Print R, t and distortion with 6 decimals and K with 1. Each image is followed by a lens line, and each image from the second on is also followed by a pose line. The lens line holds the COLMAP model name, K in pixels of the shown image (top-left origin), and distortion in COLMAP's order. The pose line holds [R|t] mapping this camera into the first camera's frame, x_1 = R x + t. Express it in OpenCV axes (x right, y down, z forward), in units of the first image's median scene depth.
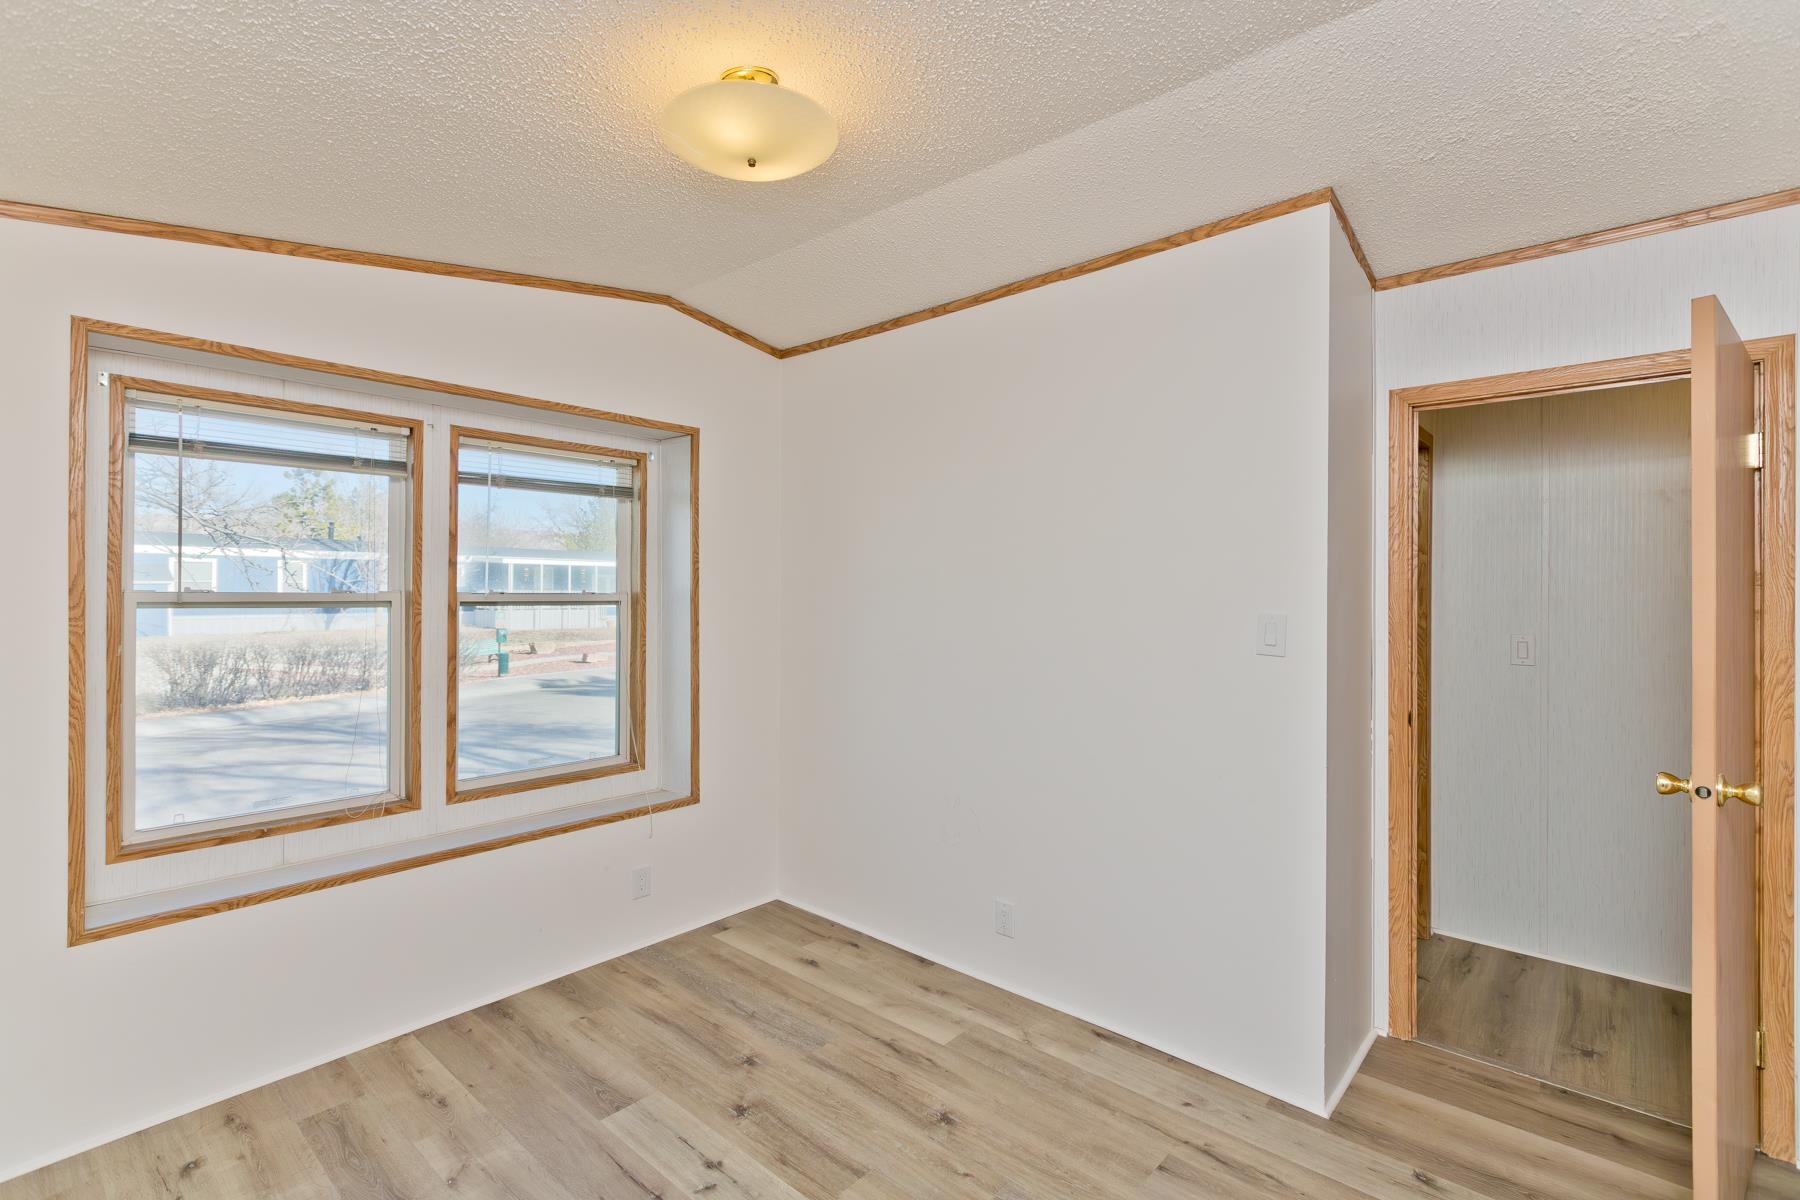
lens RADIAL K [[815.9, 0, 902.3], [0, 815.9, 592.1], [0, 0, 1]] dist [-0.001193, -0.000794]
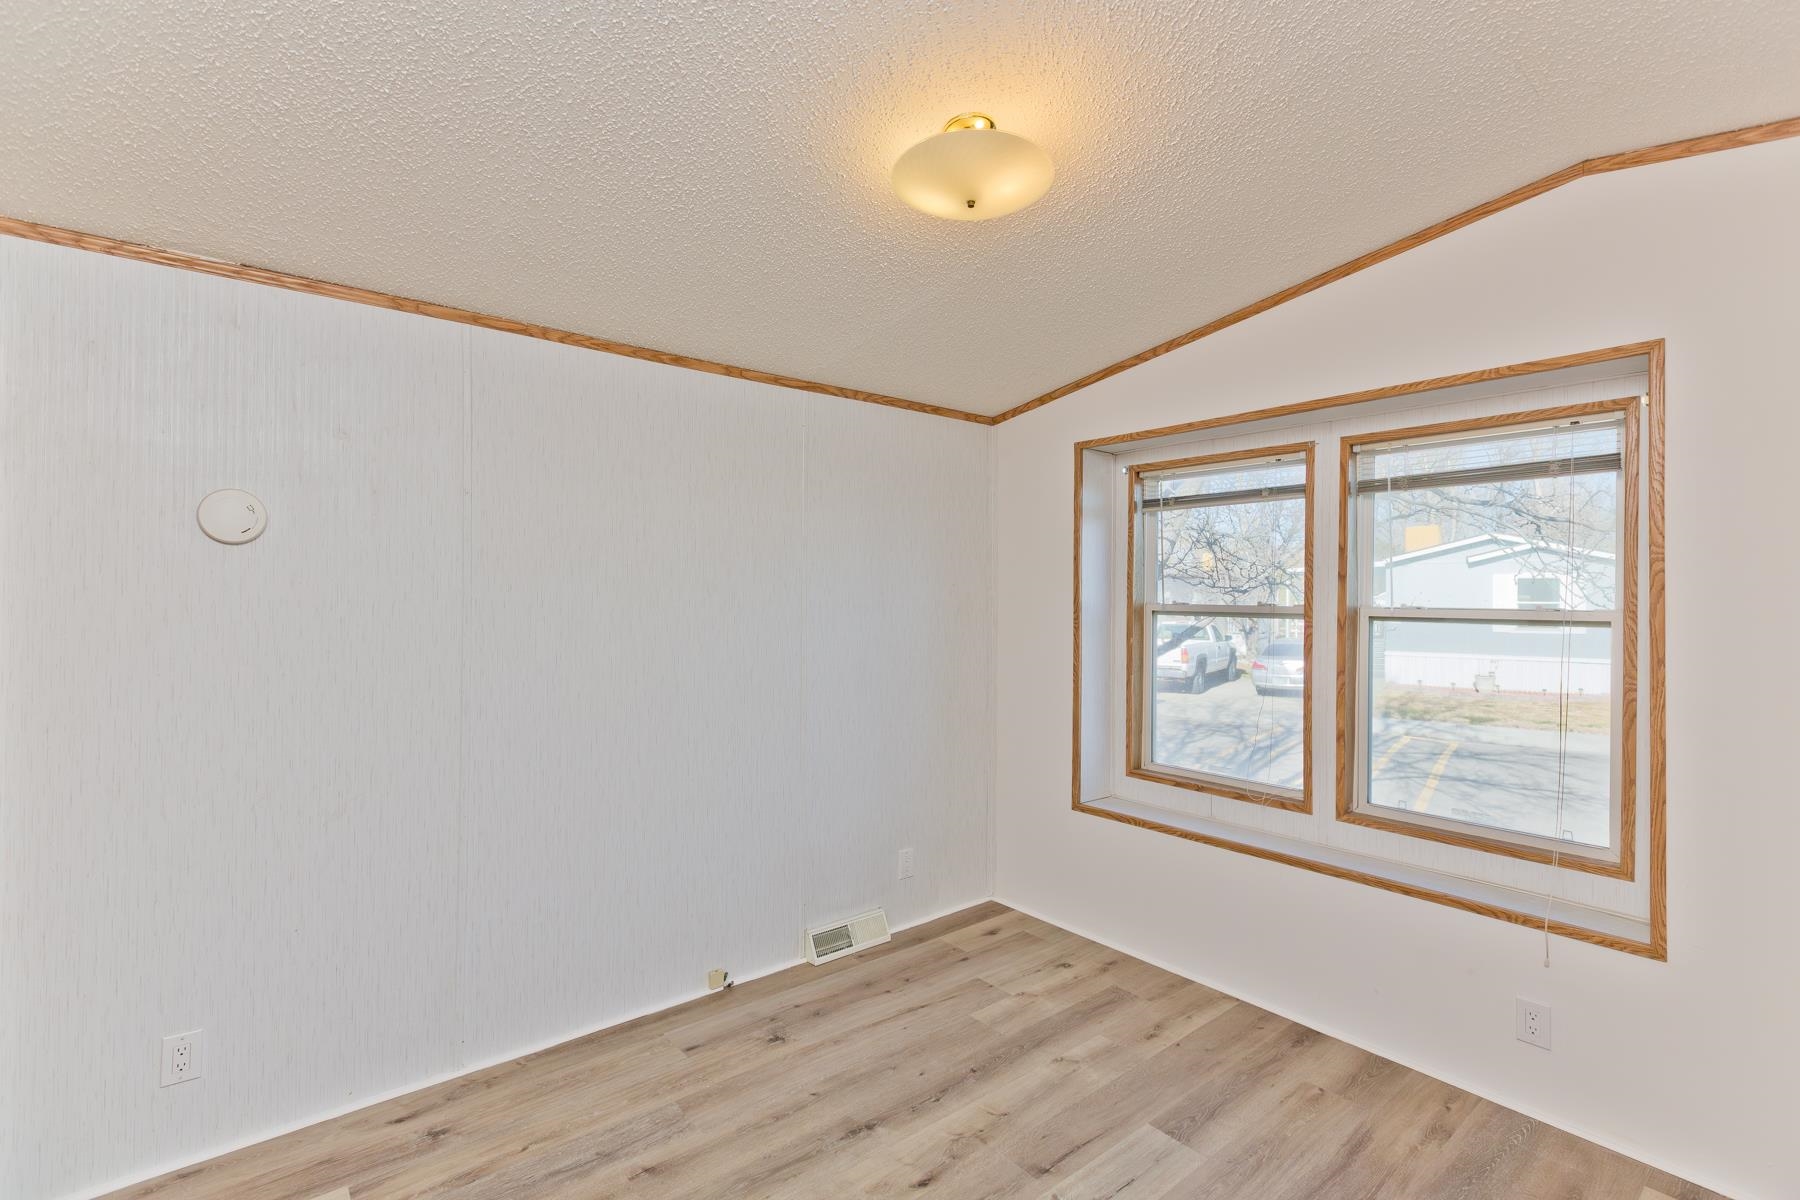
lens RADIAL K [[824.7, 0, 896.0], [0, 824.7, 595.3], [0, 0, 1]] dist [0.011638, -0.004533]
pose [[-0.169095, -0.005068, -0.985587, 0.593980], [-0.007405, 0.999965, -0.003871, -0.005997], [0.985572, 0.006644, -0.169126, 0.720159]]
